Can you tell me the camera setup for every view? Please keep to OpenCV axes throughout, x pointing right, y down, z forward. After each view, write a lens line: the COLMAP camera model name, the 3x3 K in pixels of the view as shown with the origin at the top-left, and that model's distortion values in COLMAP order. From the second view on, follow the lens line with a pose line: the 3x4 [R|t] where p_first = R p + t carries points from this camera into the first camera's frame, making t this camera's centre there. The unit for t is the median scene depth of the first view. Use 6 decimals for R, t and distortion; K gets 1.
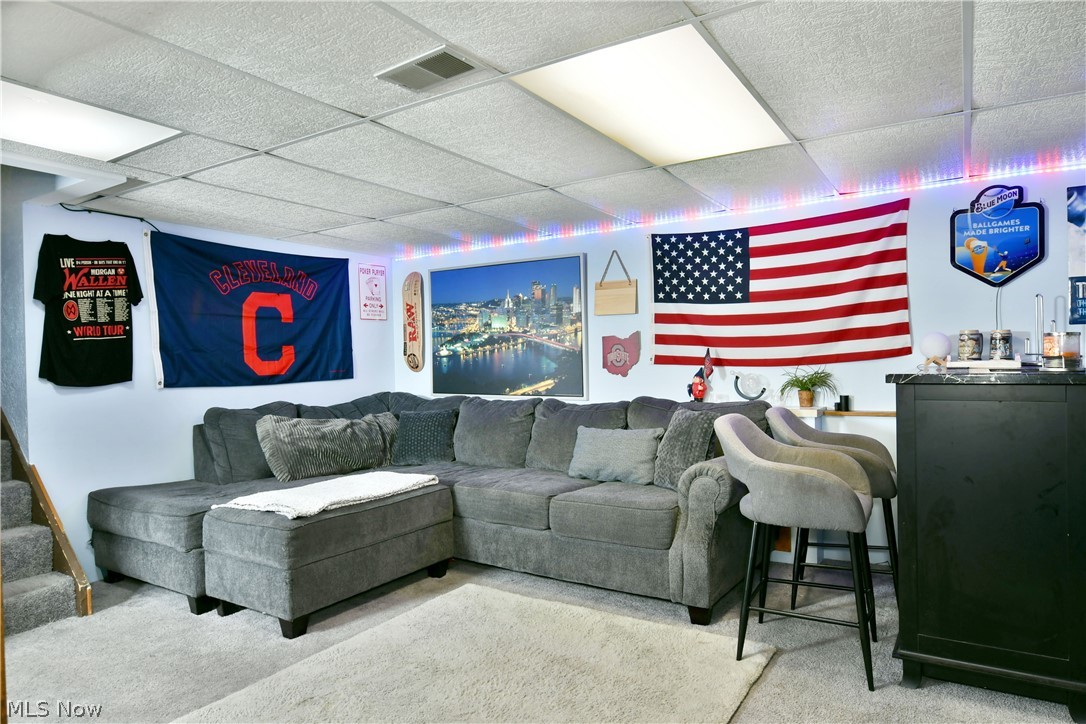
lens RADIAL K [[667.0, 0, 535.4], [0, 667.0, 362.1], [0, 0, 1]] dist [-0.010939, -0.007085]
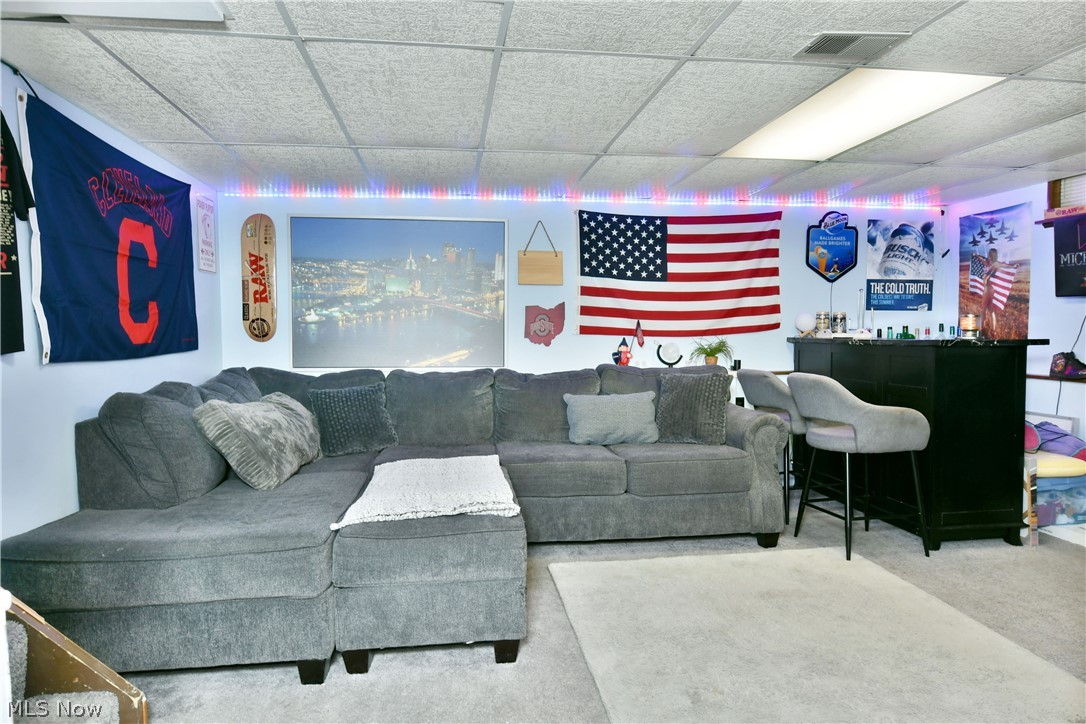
lens RADIAL K [[667.0, 0, 536.8], [0, 667.0, 362.3], [0, 0, 1]] dist [-0.010939, -0.007085]
pose [[0.759766, -0.015372, 0.650015, -0.599566], [-0.007584, 0.999443, 0.032501, 0.014856], [-0.650153, -0.029623, 0.759226, 0.255473]]
